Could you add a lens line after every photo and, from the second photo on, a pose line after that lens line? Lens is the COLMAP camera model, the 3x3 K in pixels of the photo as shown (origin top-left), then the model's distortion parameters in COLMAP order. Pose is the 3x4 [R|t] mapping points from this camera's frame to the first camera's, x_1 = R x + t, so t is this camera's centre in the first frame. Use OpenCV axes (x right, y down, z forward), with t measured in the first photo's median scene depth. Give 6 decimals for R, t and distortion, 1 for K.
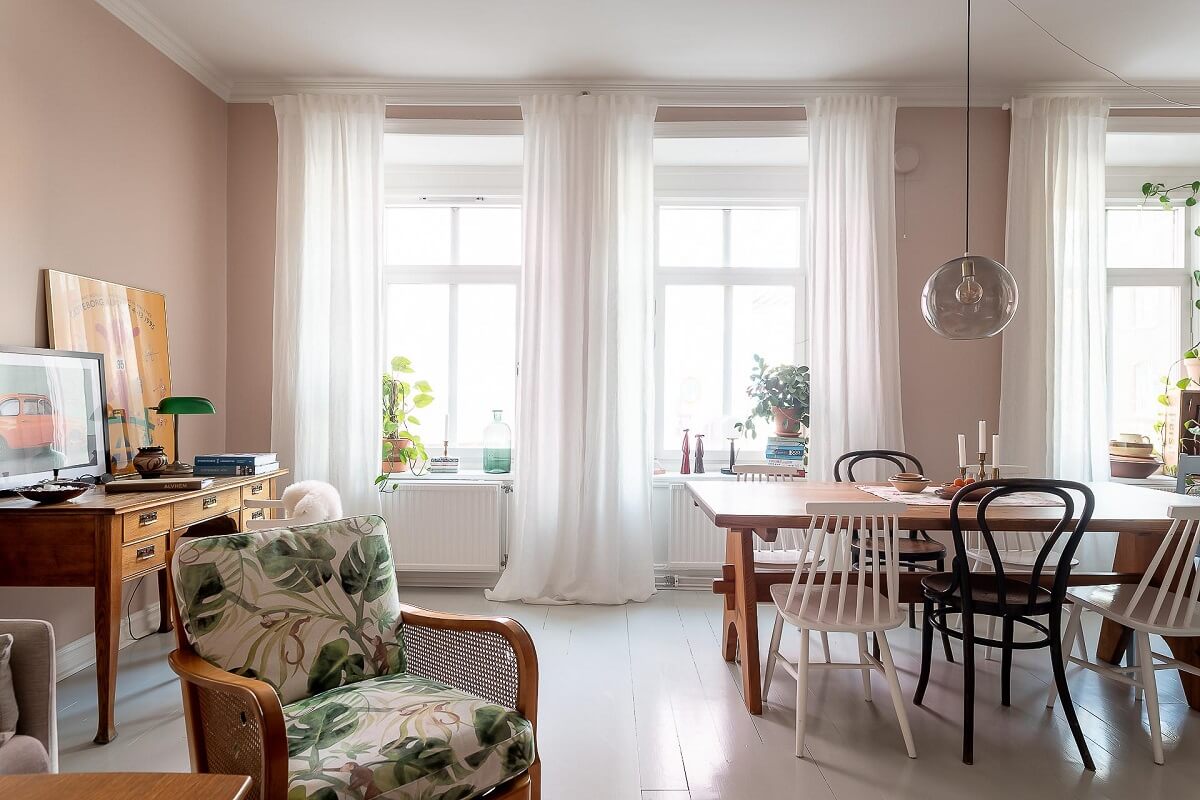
lens RADIAL K [[696.3, 0, 600.0], [0, 696.3, 400.0], [0, 0, 1]] dist [-0.001356, 0.000322]
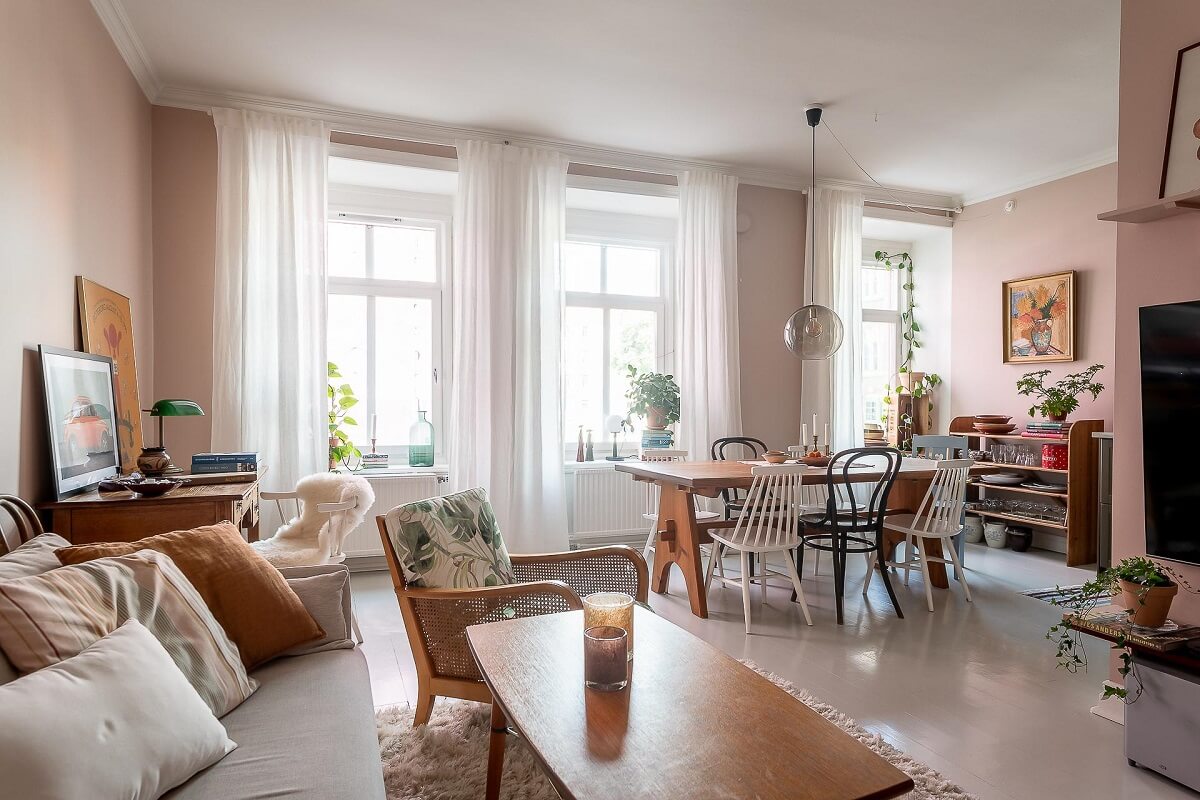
lens RADIAL K [[702.8, 0, 584.5], [0, 702.8, 413.3], [0, 0, 1]] dist [-0.001085, -0.000172]
pose [[0.935681, -0.008795, 0.352737, -0.326856], [0.003853, 0.999884, 0.014709, 0.002783], [-0.352825, -0.012404, 0.935607, -0.170434]]
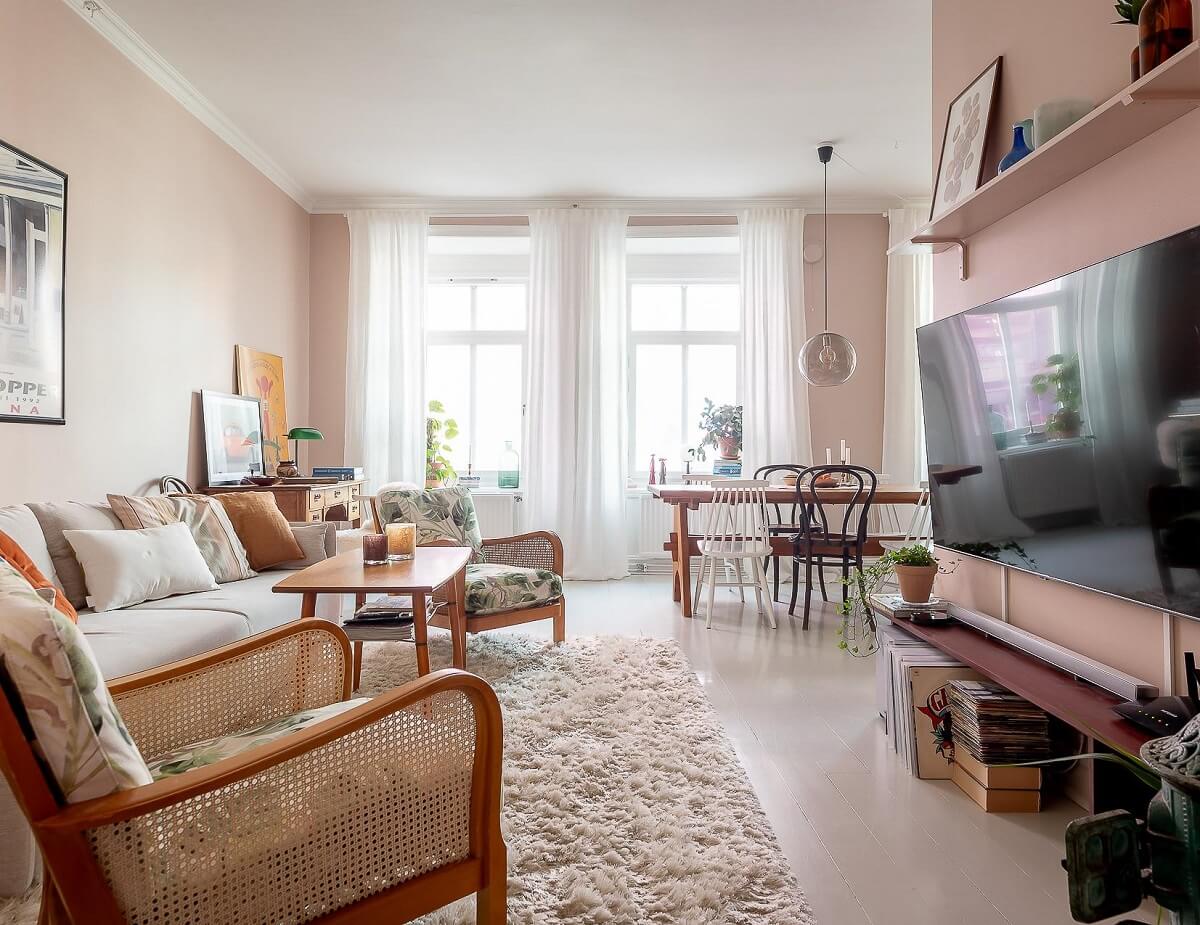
lens RADIAL K [[802.1, 0, 558.7], [0, 802.1, 438.0], [0, 0, 1]] dist [-0.000793, -0.000037]
pose [[0.999754, -0.004016, -0.021827, -0.021674], [0.003558, 0.999774, -0.020982, 0.045010], [0.021906, 0.020899, 0.999542, -0.556928]]
